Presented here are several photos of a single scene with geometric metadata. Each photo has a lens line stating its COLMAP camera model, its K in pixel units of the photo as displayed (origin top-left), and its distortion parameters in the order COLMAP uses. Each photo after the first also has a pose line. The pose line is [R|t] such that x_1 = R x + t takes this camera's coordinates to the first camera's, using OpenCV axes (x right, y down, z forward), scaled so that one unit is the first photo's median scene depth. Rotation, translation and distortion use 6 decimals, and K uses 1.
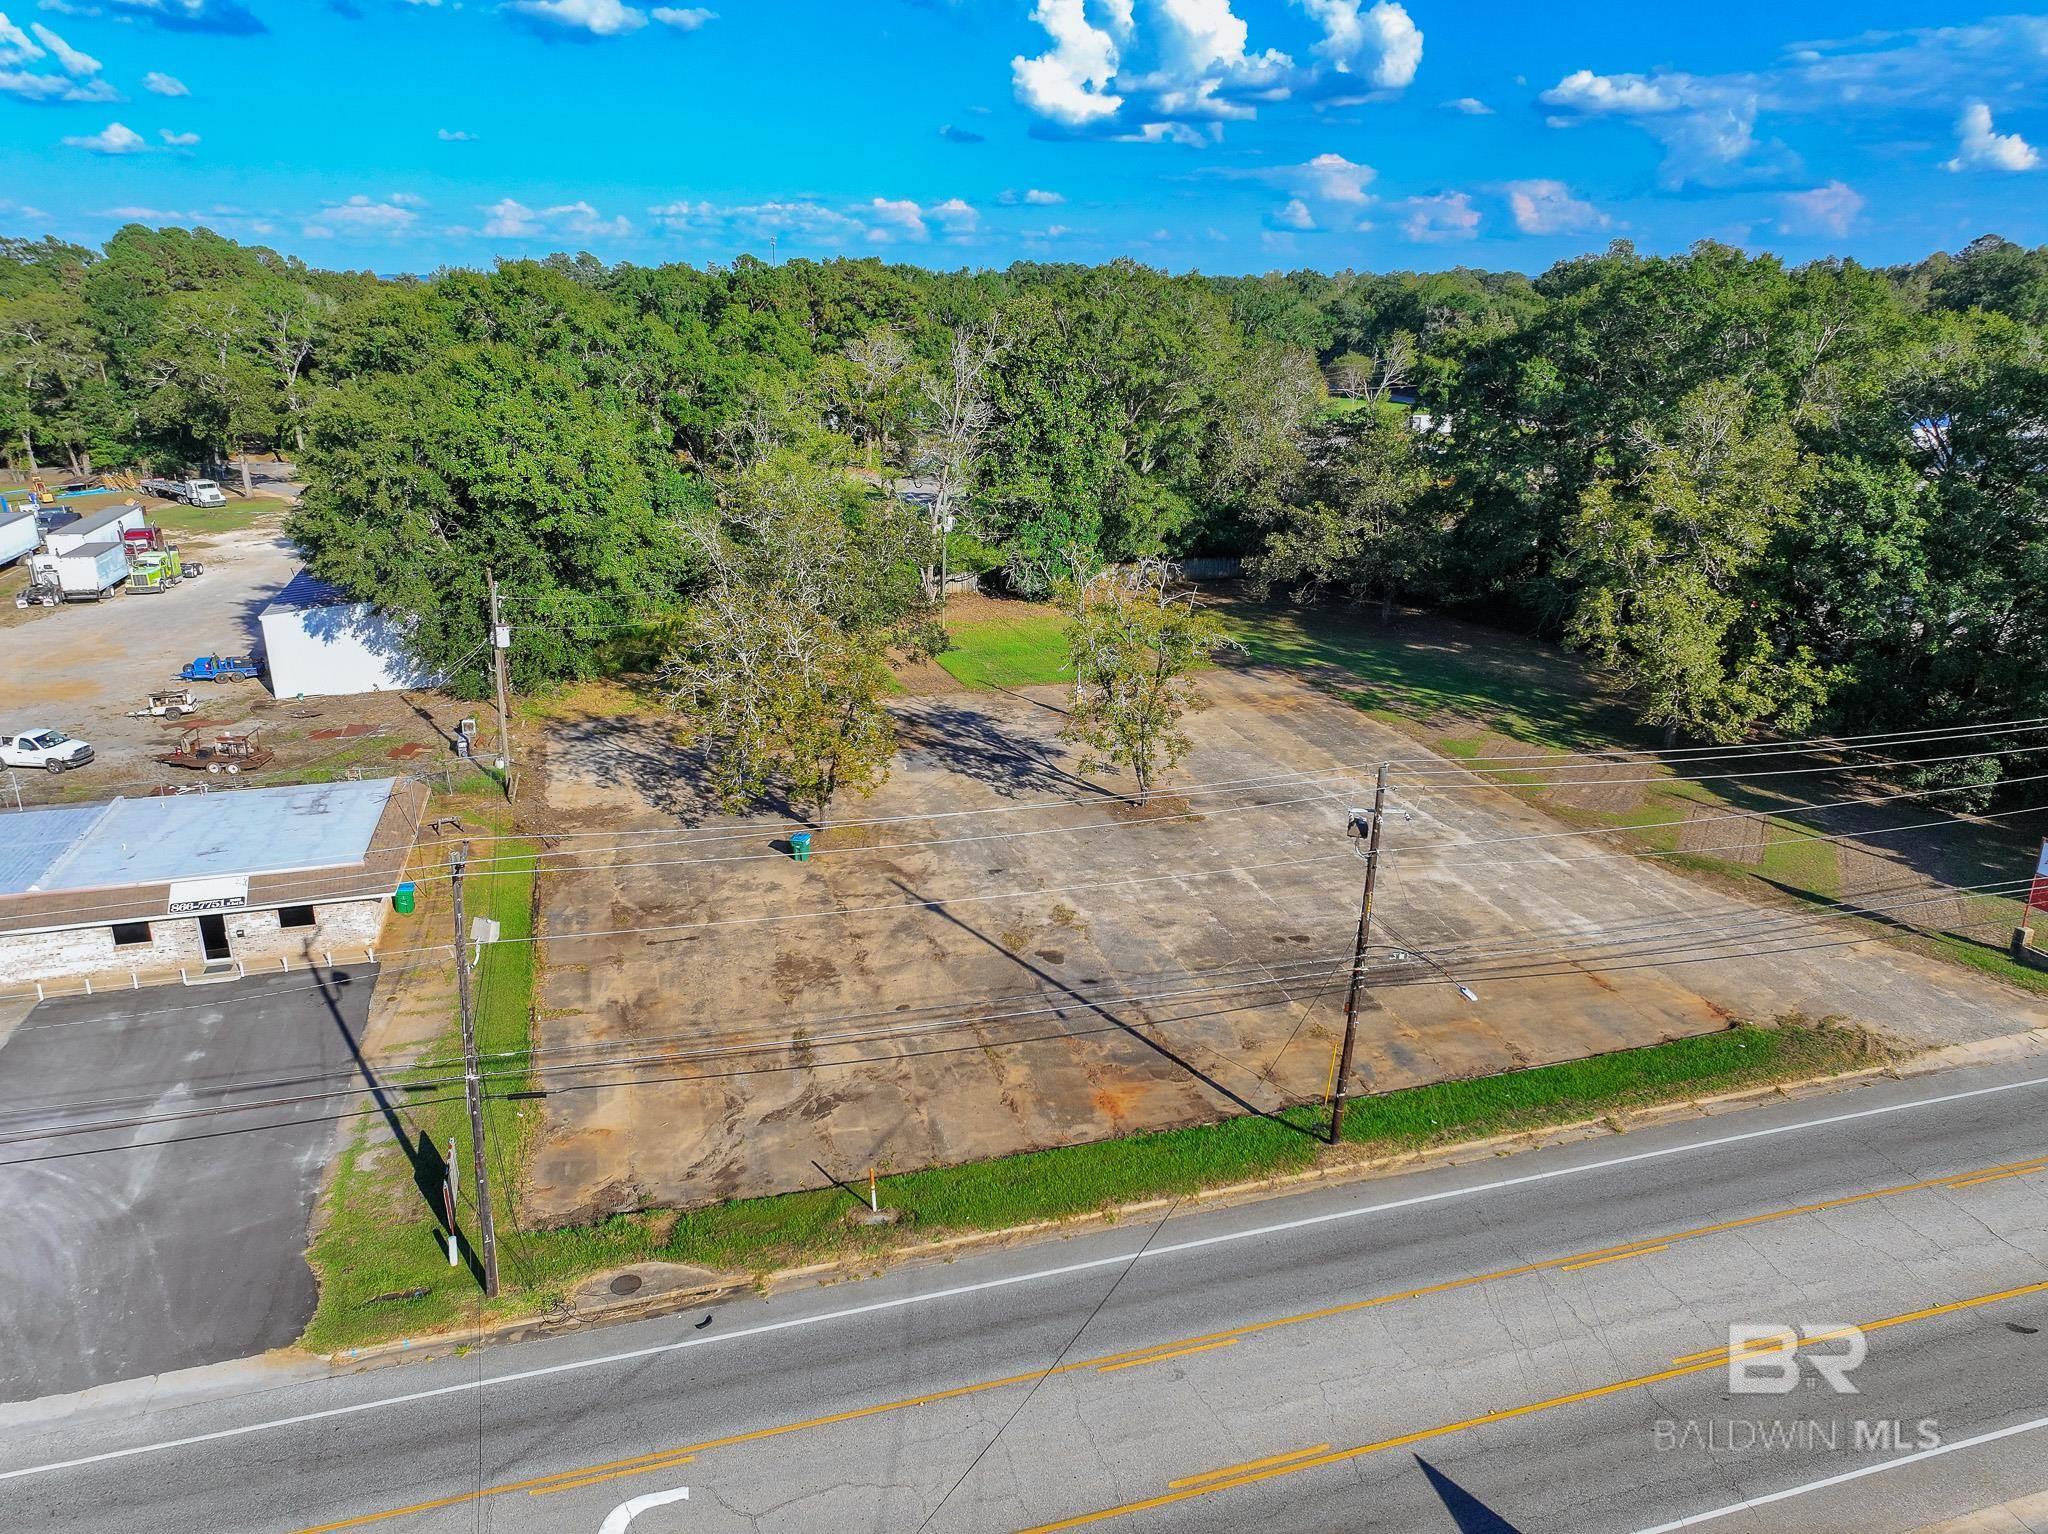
lens RADIAL K [[1437.5, 0, 1030.2], [0, 1437.5, 759.4], [0, 0, 1]] dist [-0.001962, 0.017725]
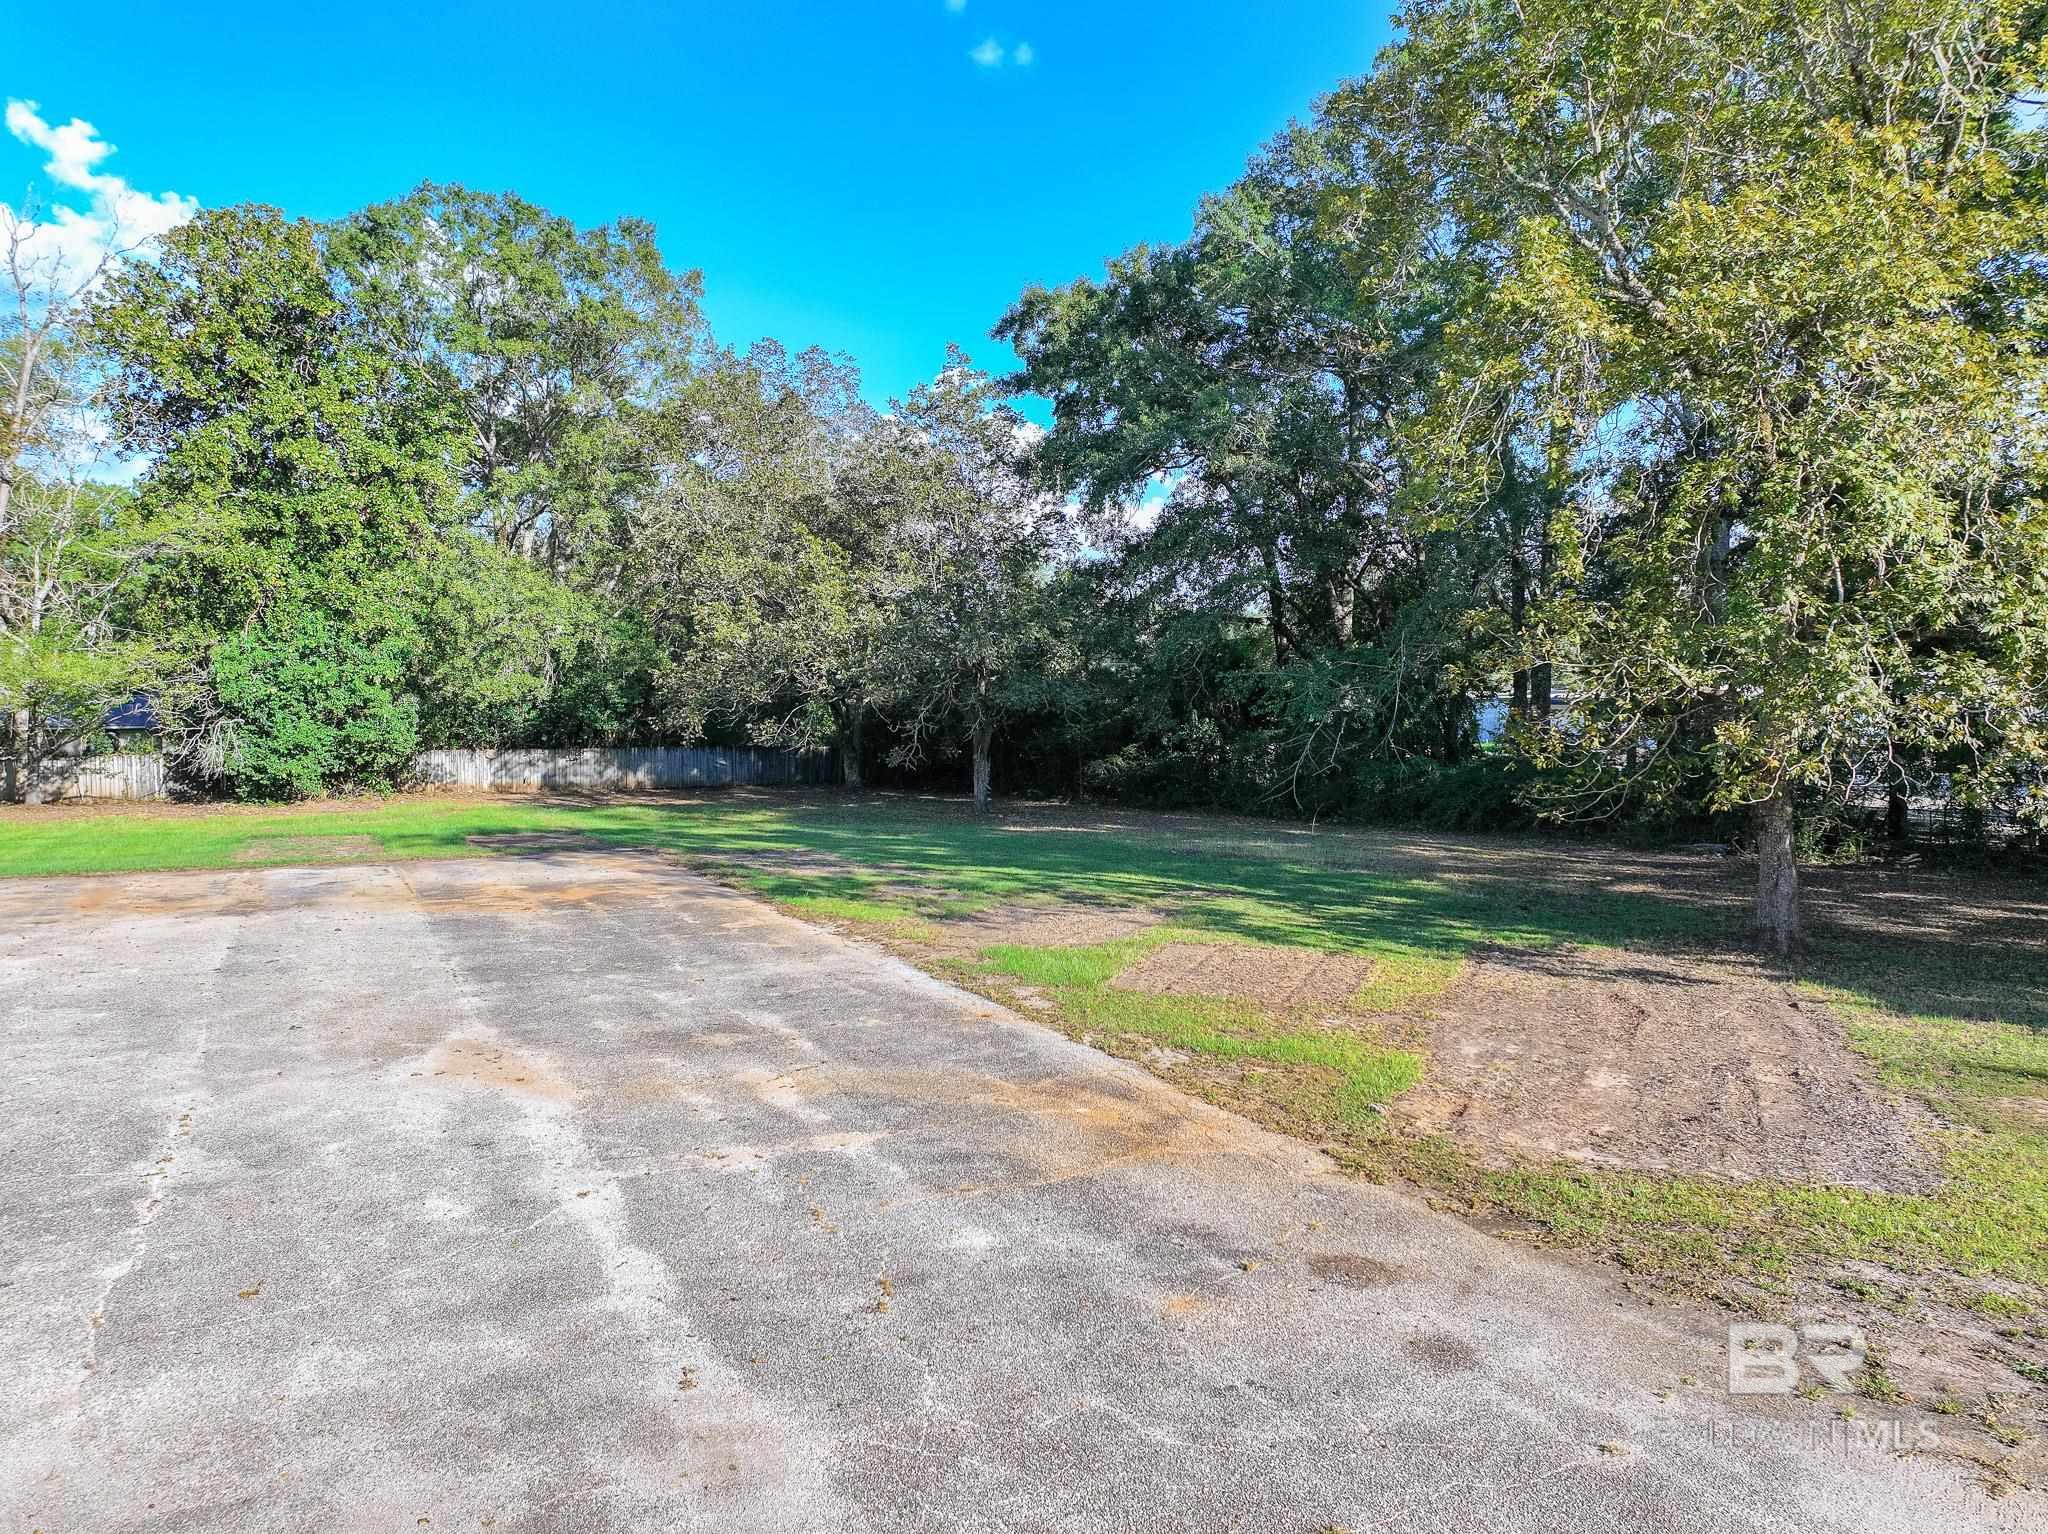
lens RADIAL K [[1437.5, 0, 1030.2], [0, 1437.5, 759.4], [0, 0, 1]] dist [-0.001962, 0.017725]
pose [[0.986744, -0.007229, 0.162126, 0.321619], [0.052150, 0.960147, -0.274588, 0.034260], [-0.153680, 0.279403, 0.947796, 0.946395]]
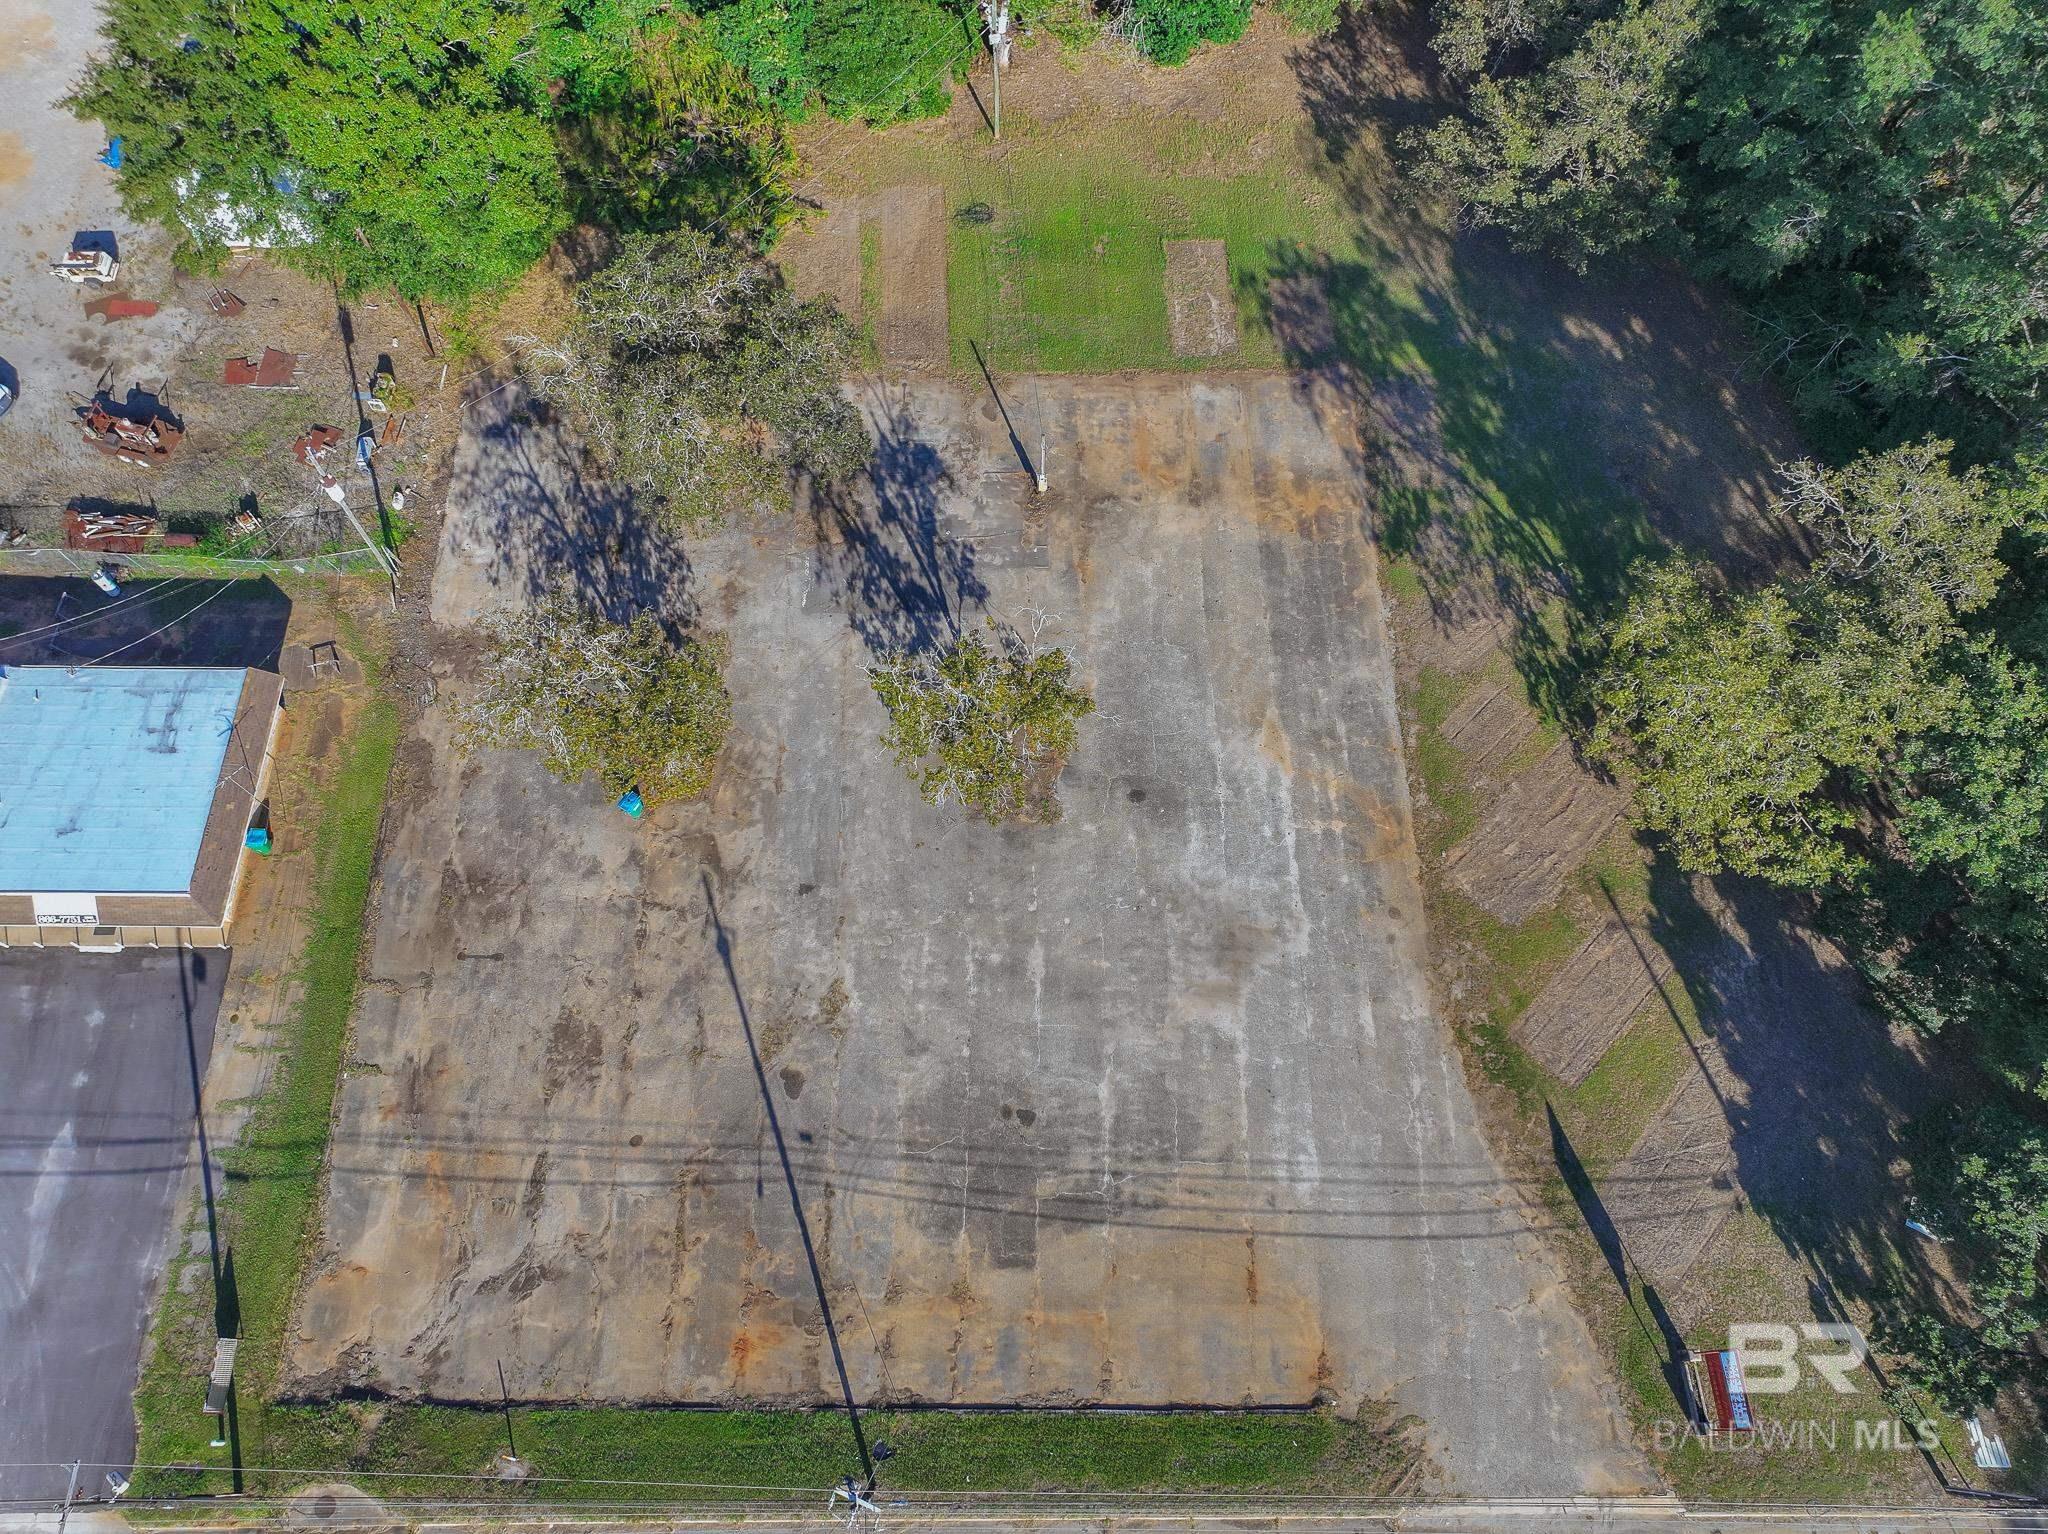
lens RADIAL K [[1437.5, 0, 1030.2], [0, 1437.5, 759.4], [0, 0, 1]] dist [-0.001962, 0.017725]
pose [[0.960820, 0.251961, -0.115503, 0.222676], [-0.087875, 0.672126, 0.735204, -0.745922], [0.262875, -0.696248, 0.667933, 0.433337]]
